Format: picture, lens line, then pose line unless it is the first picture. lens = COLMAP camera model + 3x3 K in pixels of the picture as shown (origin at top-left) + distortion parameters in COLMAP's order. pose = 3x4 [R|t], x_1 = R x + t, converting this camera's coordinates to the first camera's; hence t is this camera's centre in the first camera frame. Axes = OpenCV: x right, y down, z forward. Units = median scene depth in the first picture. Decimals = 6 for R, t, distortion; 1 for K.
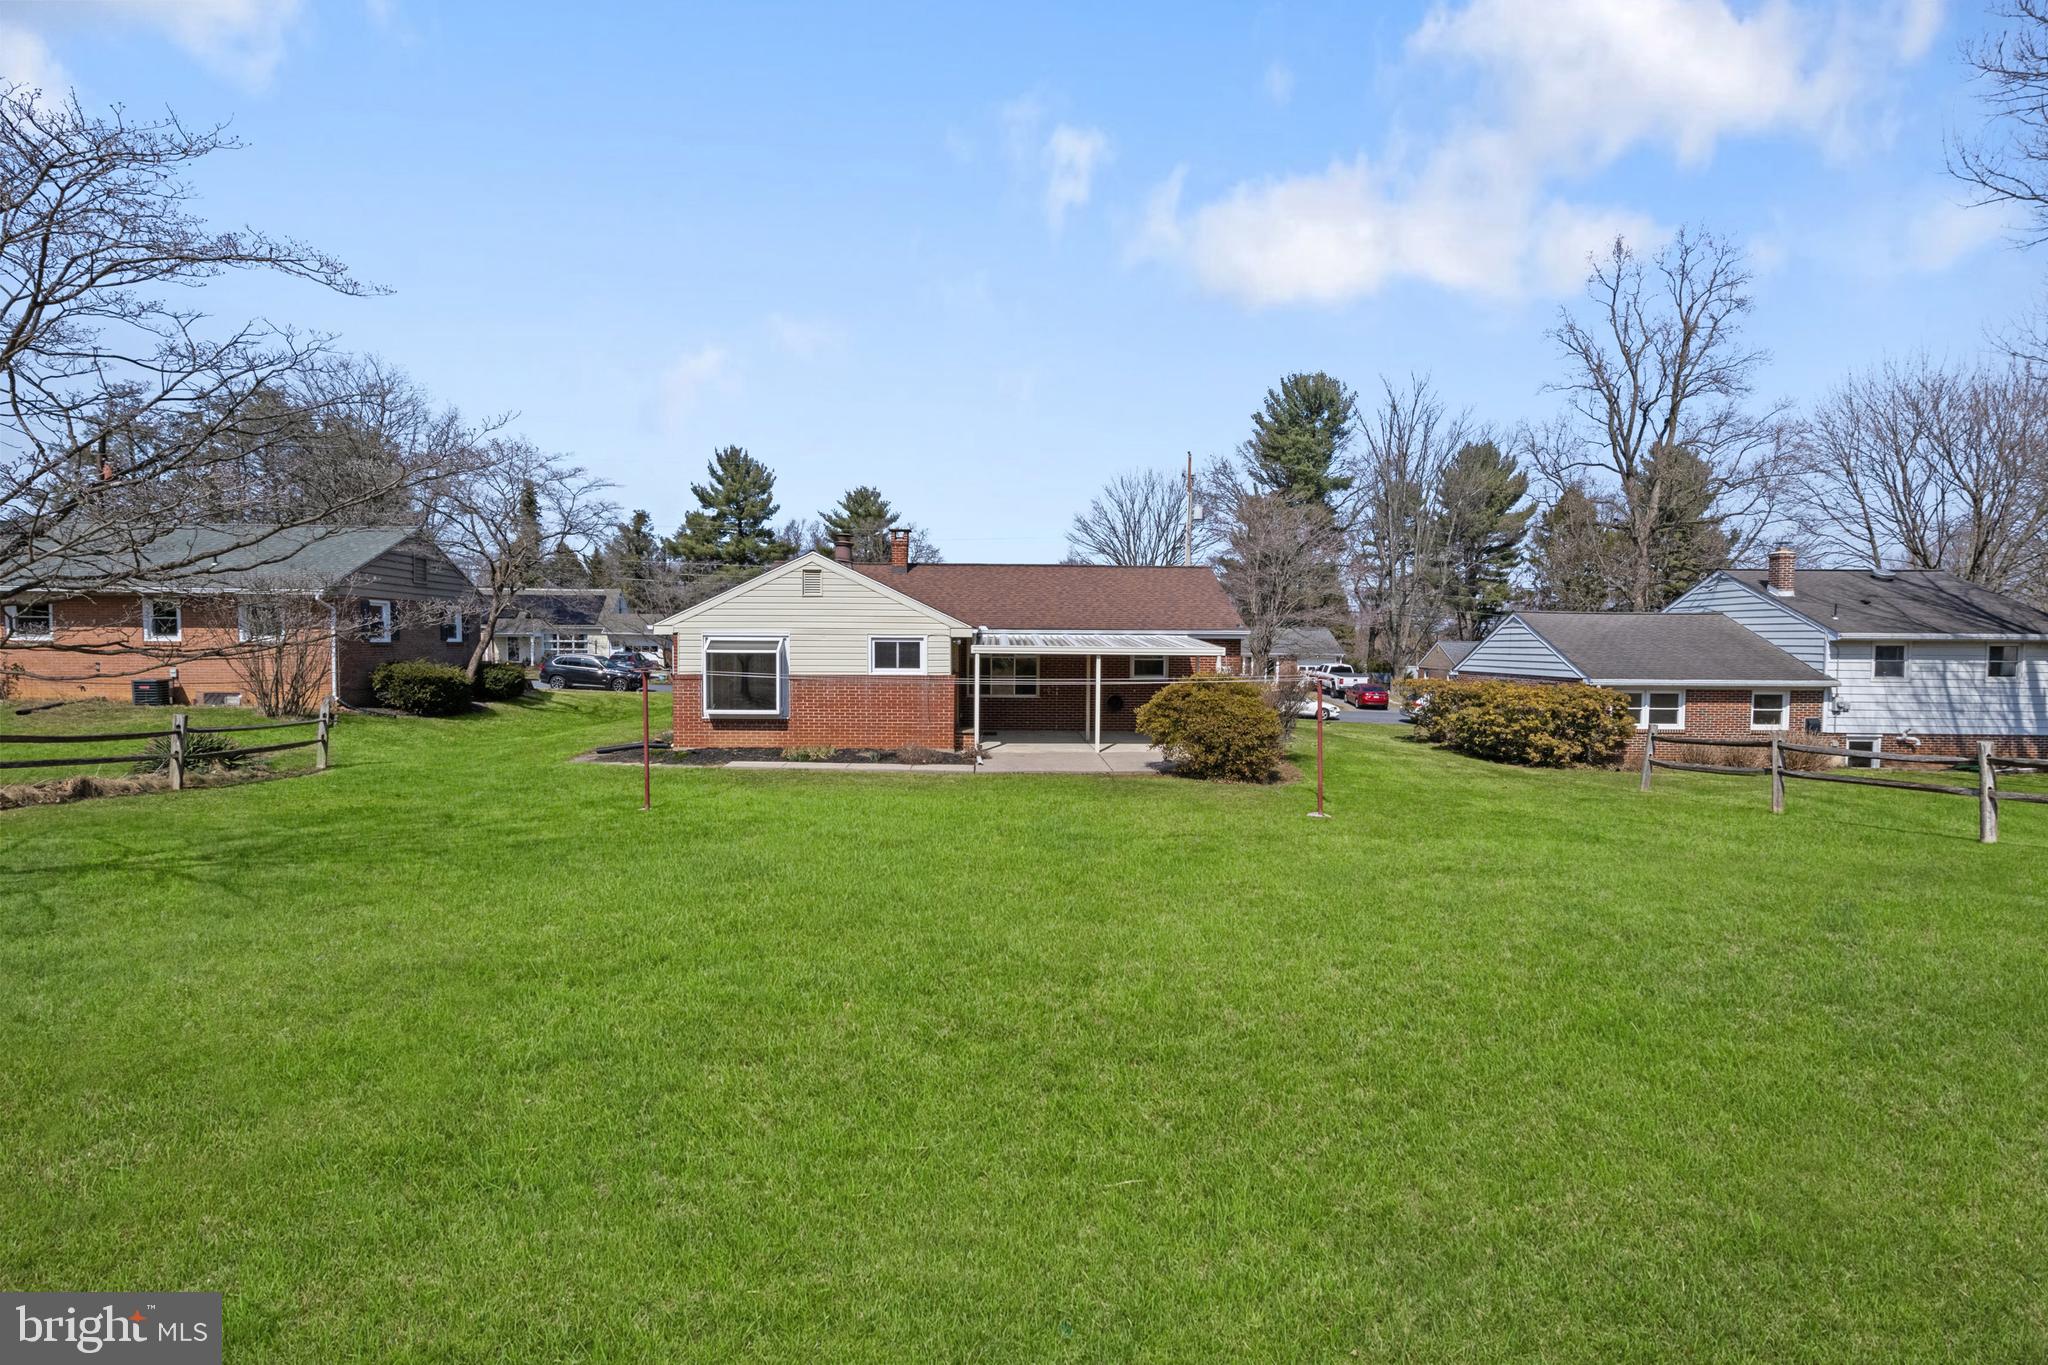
lens RADIAL K [[1038.6, 0, 1021.5], [0, 1038.6, 670.9], [0, 0, 1]] dist [-0.001486, -0.001022]
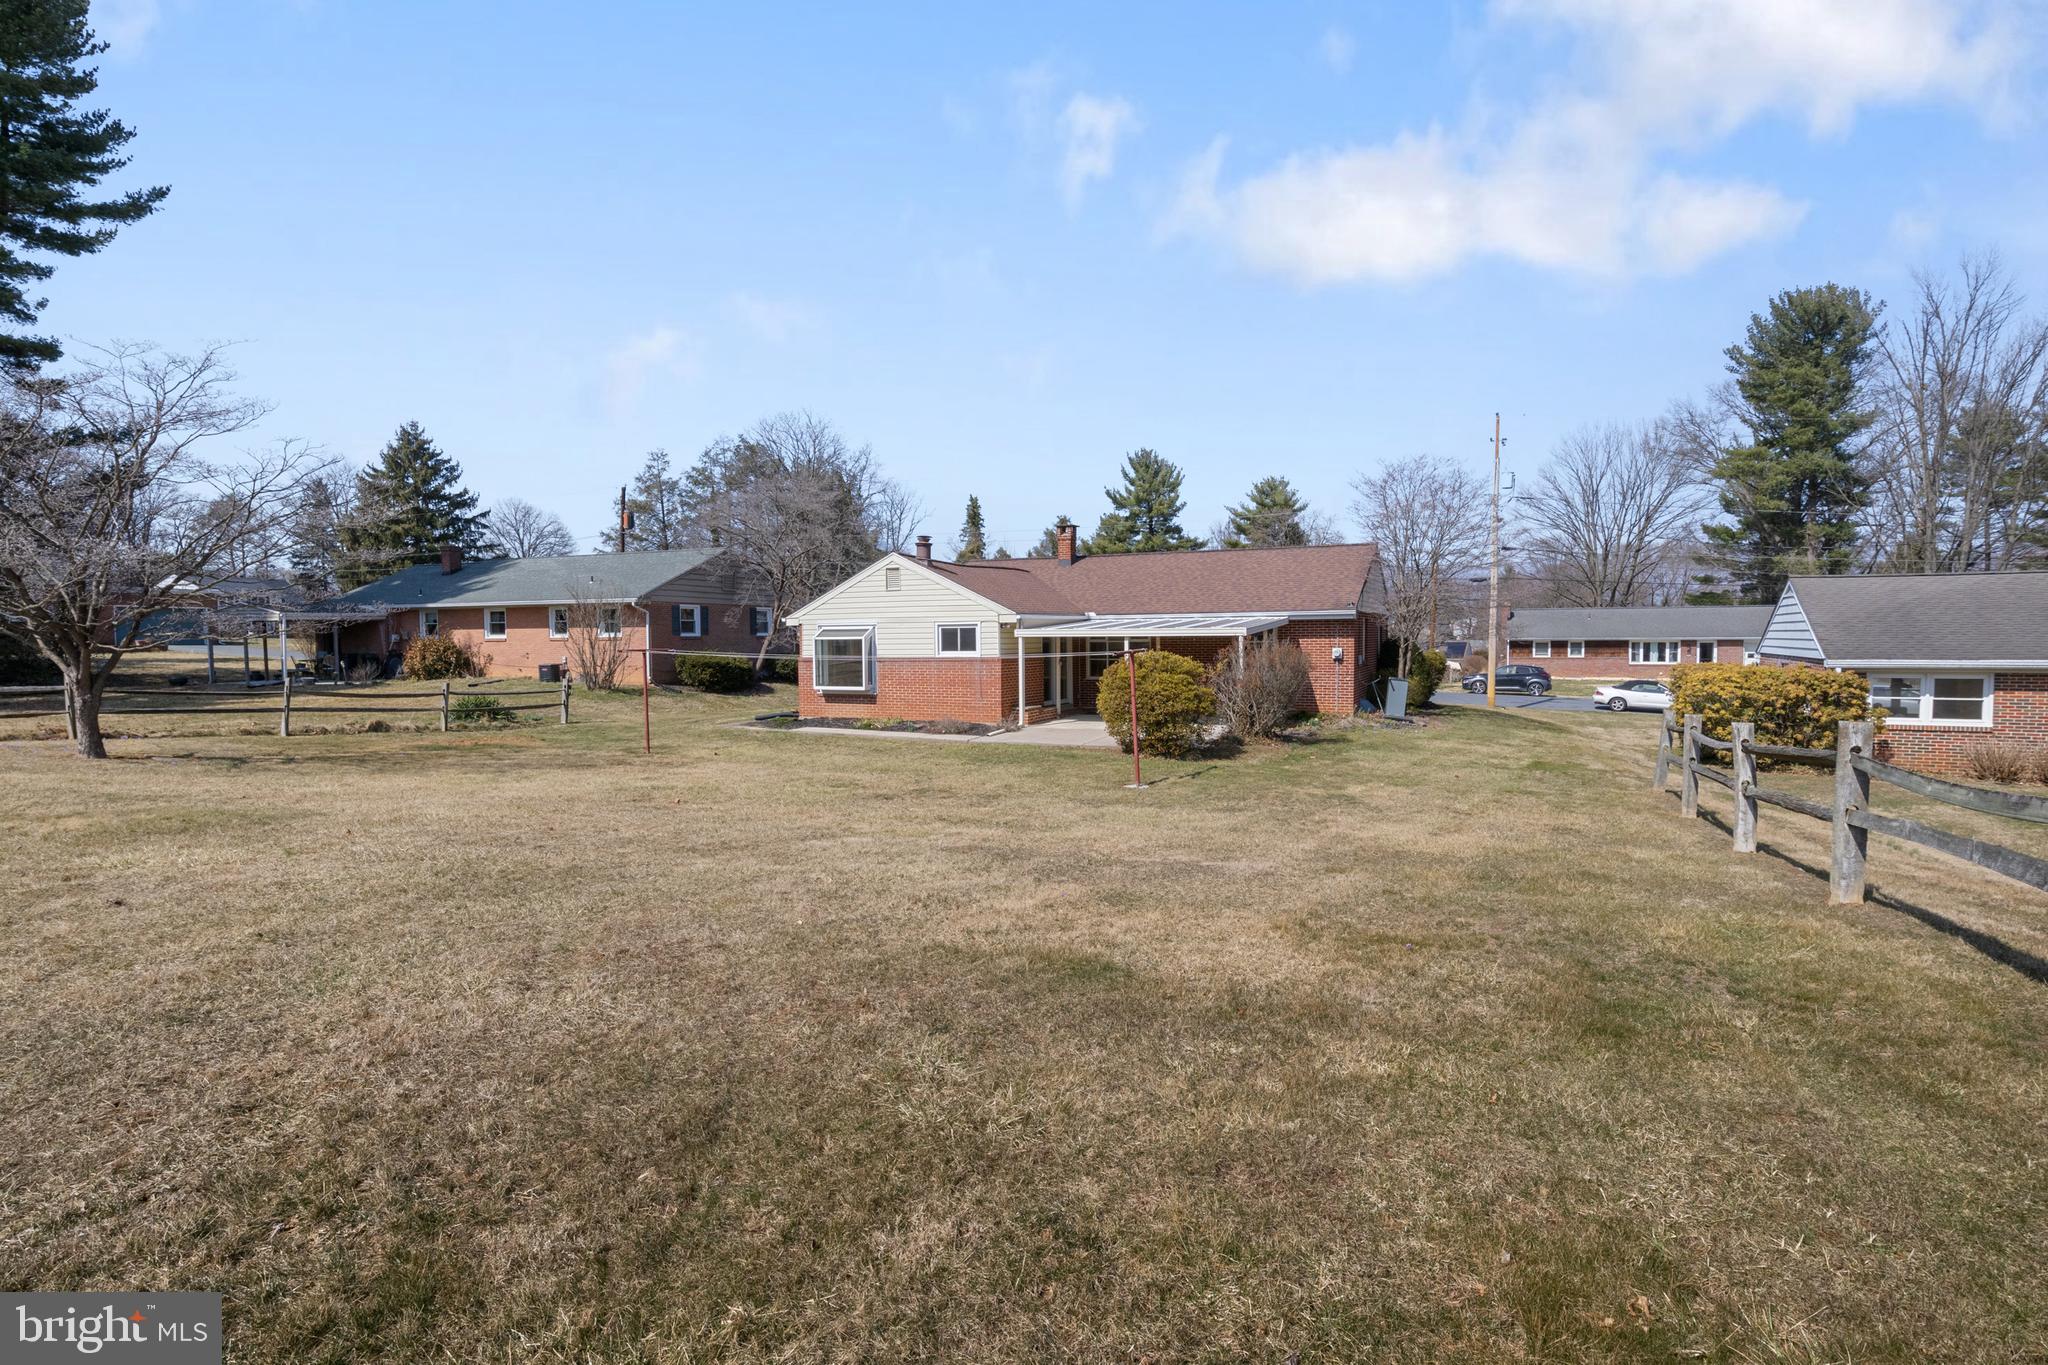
lens RADIAL K [[1038.6, 0, 1032.3], [0, 1038.6, 691.6], [0, 0, 1]] dist [-0.001486, -0.001022]
pose [[0.885598, 0.009406, -0.464357, 0.424343], [0.002497, 0.999684, 0.025013, 0.011857], [0.464446, -0.023312, 0.885295, 0.025441]]
